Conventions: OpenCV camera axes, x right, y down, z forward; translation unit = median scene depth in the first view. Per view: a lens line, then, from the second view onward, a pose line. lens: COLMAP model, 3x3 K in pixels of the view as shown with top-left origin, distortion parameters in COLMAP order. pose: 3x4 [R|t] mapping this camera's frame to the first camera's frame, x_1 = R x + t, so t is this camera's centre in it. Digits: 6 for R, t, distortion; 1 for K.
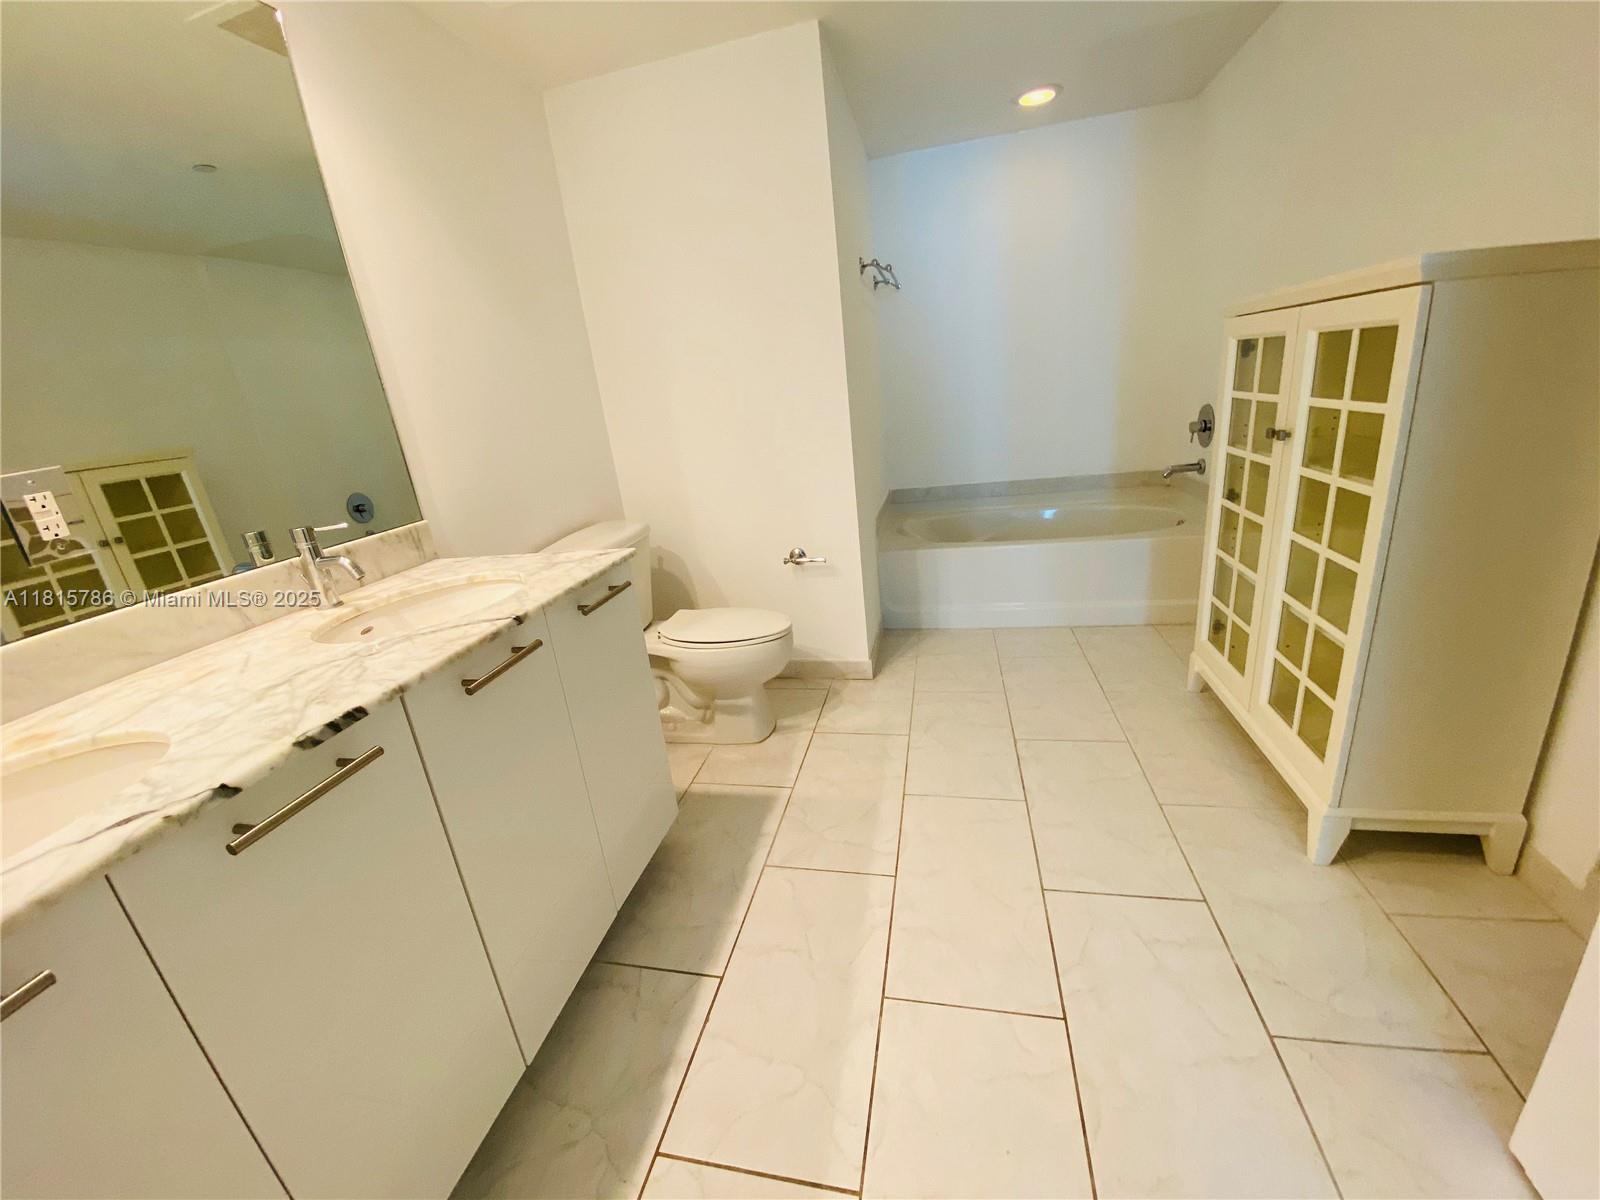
lens RADIAL K [[647.9, 0, 790.2], [0, 647.9, 609.9], [0, 0, 1]] dist [0.015621, -0.017511]
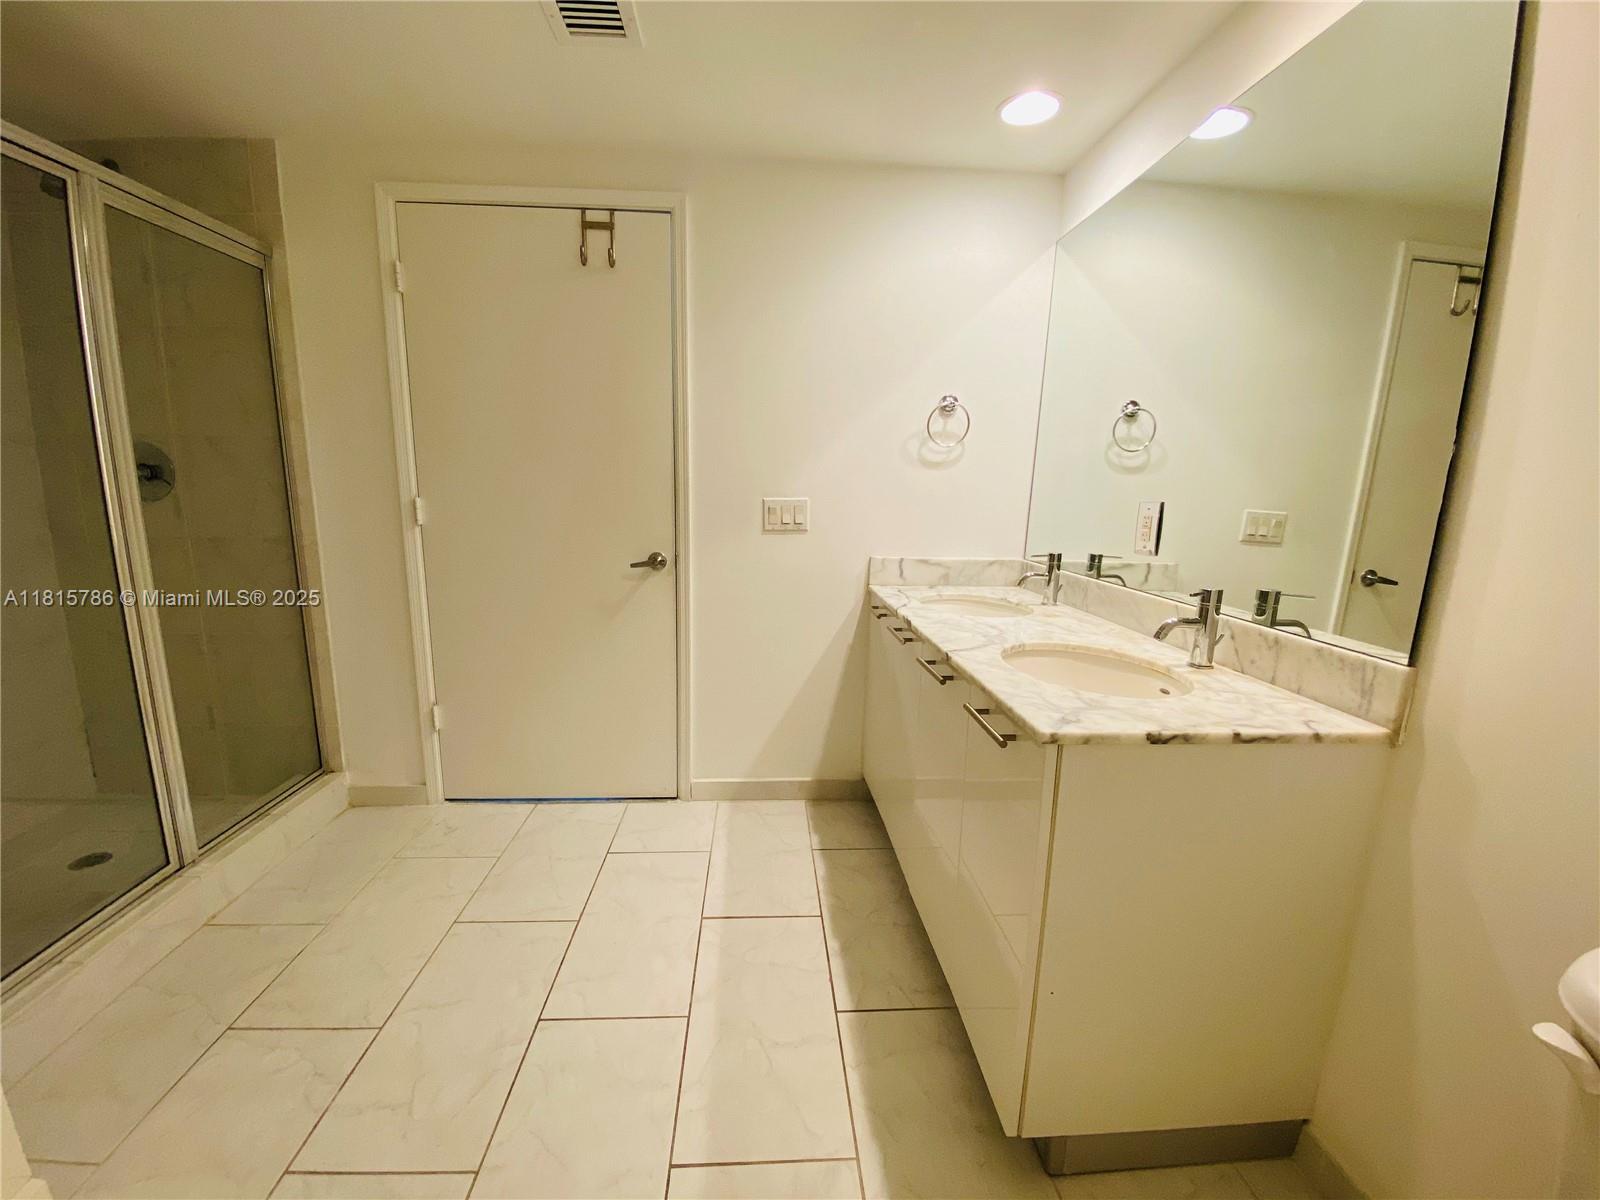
lens RADIAL K [[647.9, 0, 786.3], [0, 647.9, 603.8], [0, 0, 1]] dist [0.015621, -0.017511]
pose [[-0.956120, 0.154570, -0.248884, 0.132159], [0.004412, 0.857003, 0.515292, -0.549299], [0.292943, 0.491583, -0.820080, 1.428245]]
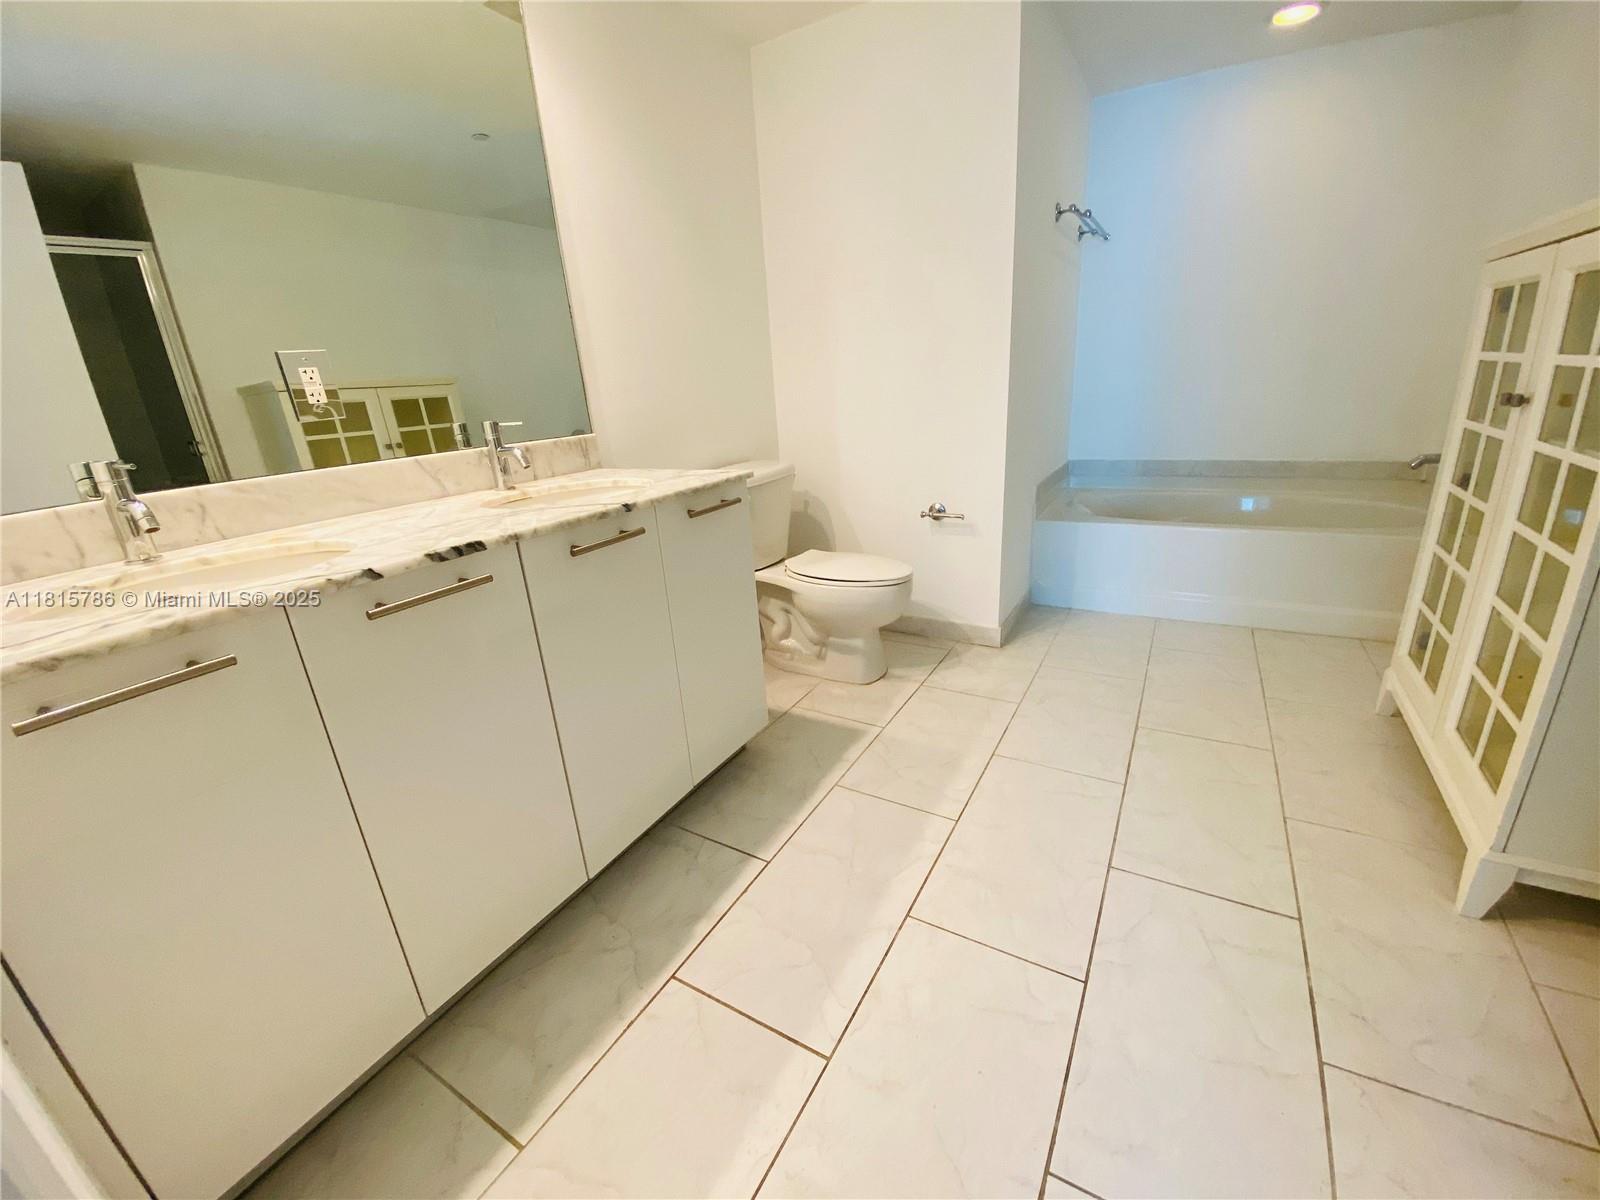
lens RADIAL K [[647.9, 0, 790.9], [0, 647.9, 608.4], [0, 0, 1]] dist [0.015621, -0.017511]
pose [[0.951018, 0.141681, -0.274757, 0.158842], [-0.132333, 0.989821, 0.052367, 0.072771], [0.279380, -0.013442, 0.960087, -0.030818]]
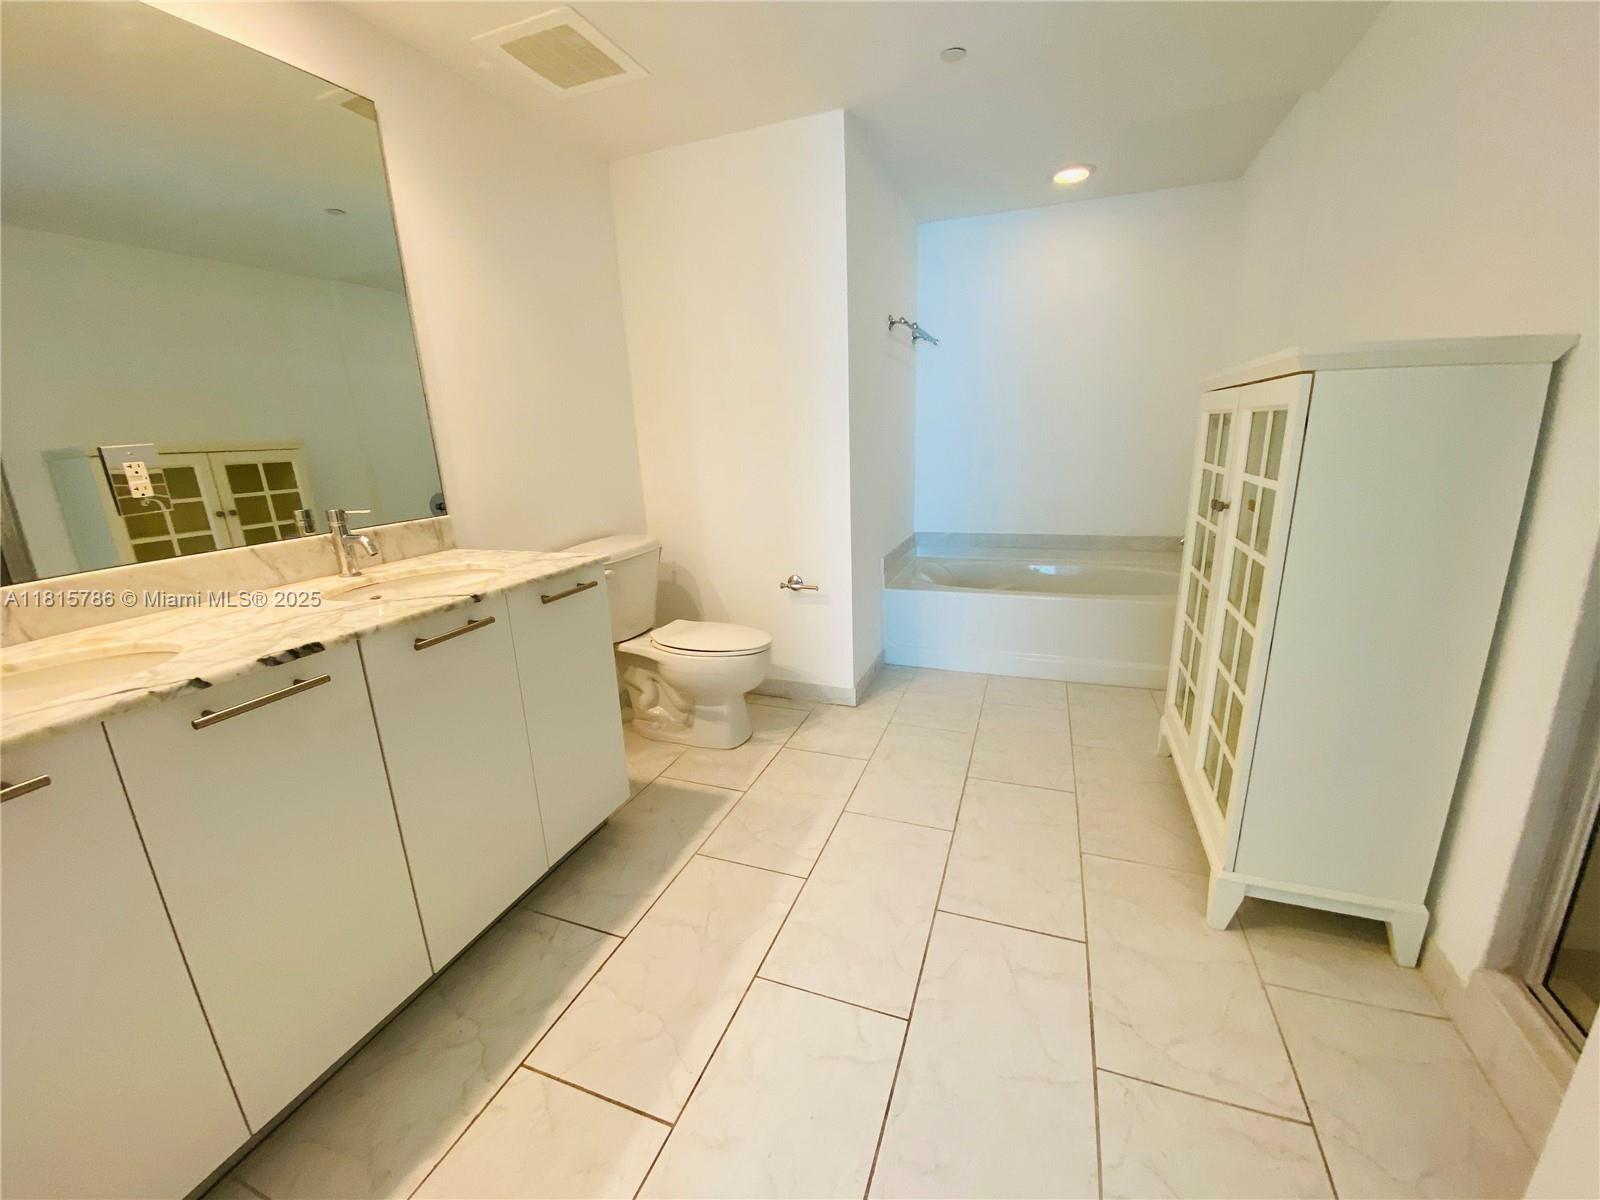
lens RADIAL K [[647.9, 0, 789.7], [0, 647.9, 610.7], [0, 0, 1]] dist [0.015621, -0.017511]
pose [[0.987591, 0.104921, -0.116859, 0.230804], [-0.110943, 0.992749, -0.046266, 0.022580], [0.111157, 0.058657, 0.992070, -0.106521]]
